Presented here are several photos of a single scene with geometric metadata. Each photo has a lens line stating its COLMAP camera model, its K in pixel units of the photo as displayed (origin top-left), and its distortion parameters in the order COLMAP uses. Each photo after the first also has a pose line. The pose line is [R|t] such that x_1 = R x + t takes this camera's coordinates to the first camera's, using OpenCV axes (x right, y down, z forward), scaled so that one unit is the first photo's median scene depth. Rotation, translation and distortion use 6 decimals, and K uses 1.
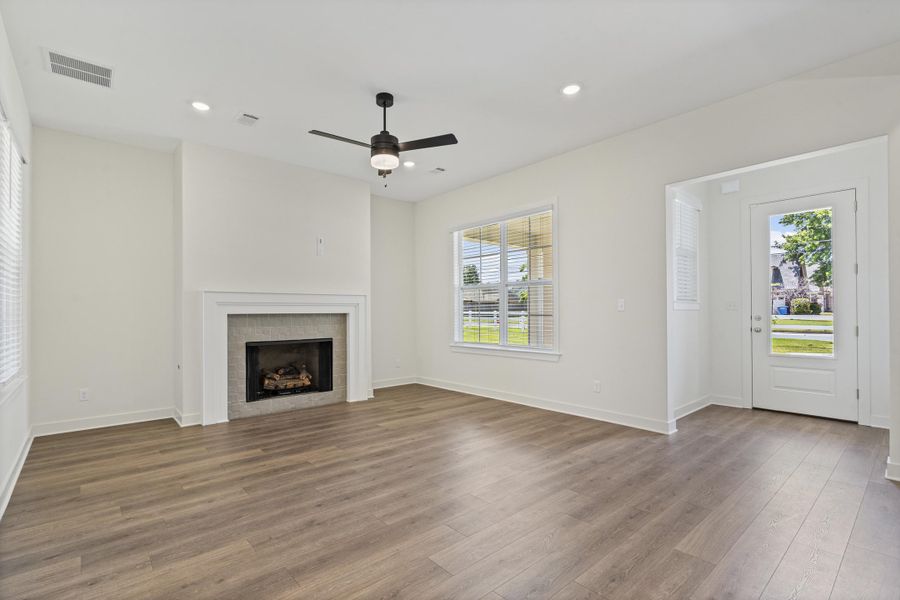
lens RADIAL K [[415.1, 0, 440.5], [0, 415.1, 315.6], [0, 0, 1]] dist [-0.002714, 0.001036]
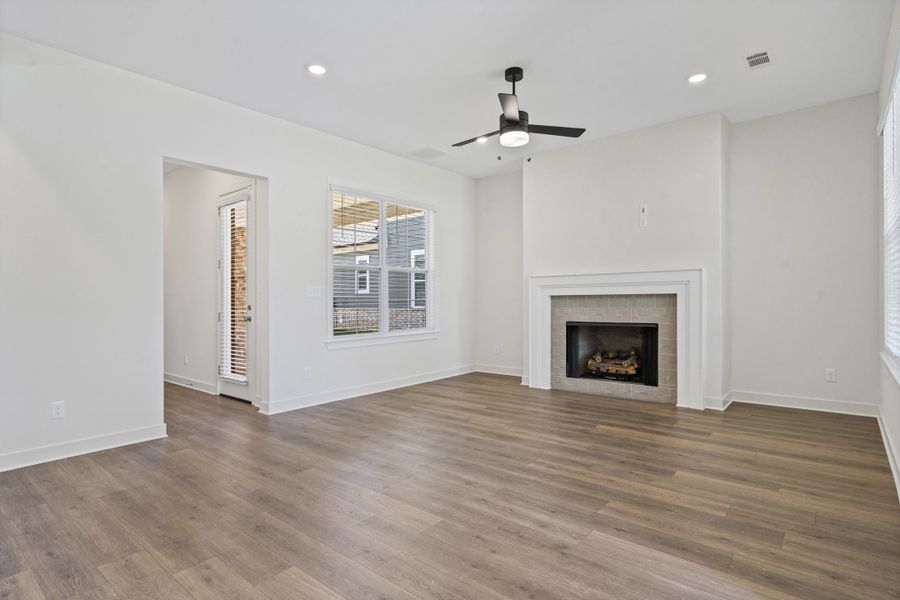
lens RADIAL K [[467.7, 0, 450.1], [0, 467.7, 303.9], [0, 0, 1]] dist [-0.002647, 0.001642]
pose [[0.164023, 0.016852, -0.986313, 0.702414], [0.005309, 0.999825, 0.017966, -0.005180], [0.986442, -0.008183, 0.163905, 0.517094]]
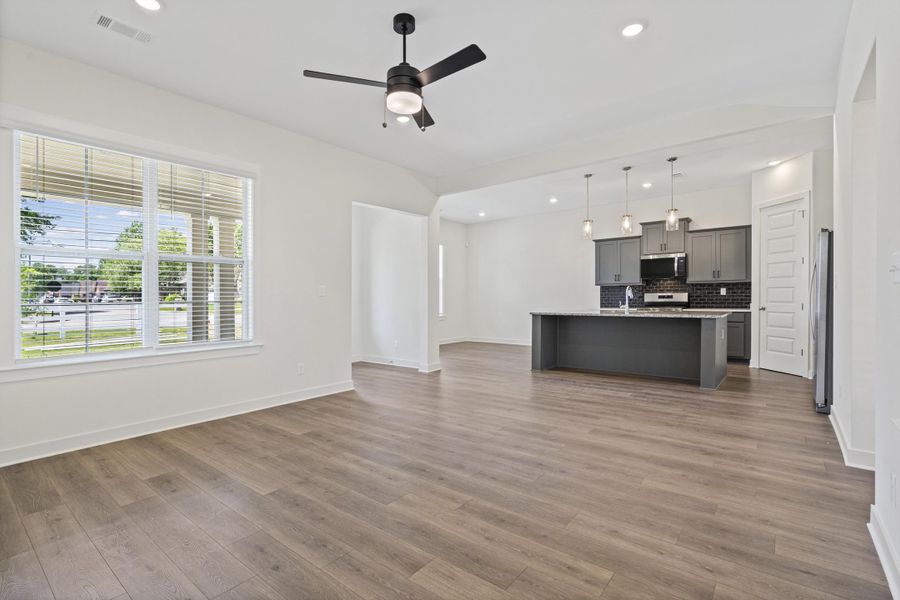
lens RADIAL K [[415.1, 0, 447.5], [0, 415.1, 312.0], [0, 0, 1]] dist [-0.002714, 0.001036]
pose [[-0.176381, -0.024975, 0.984005, -0.705667], [0.018572, 0.999416, 0.028695, 0.003598], [-0.984147, 0.023336, -0.175815, 0.806632]]
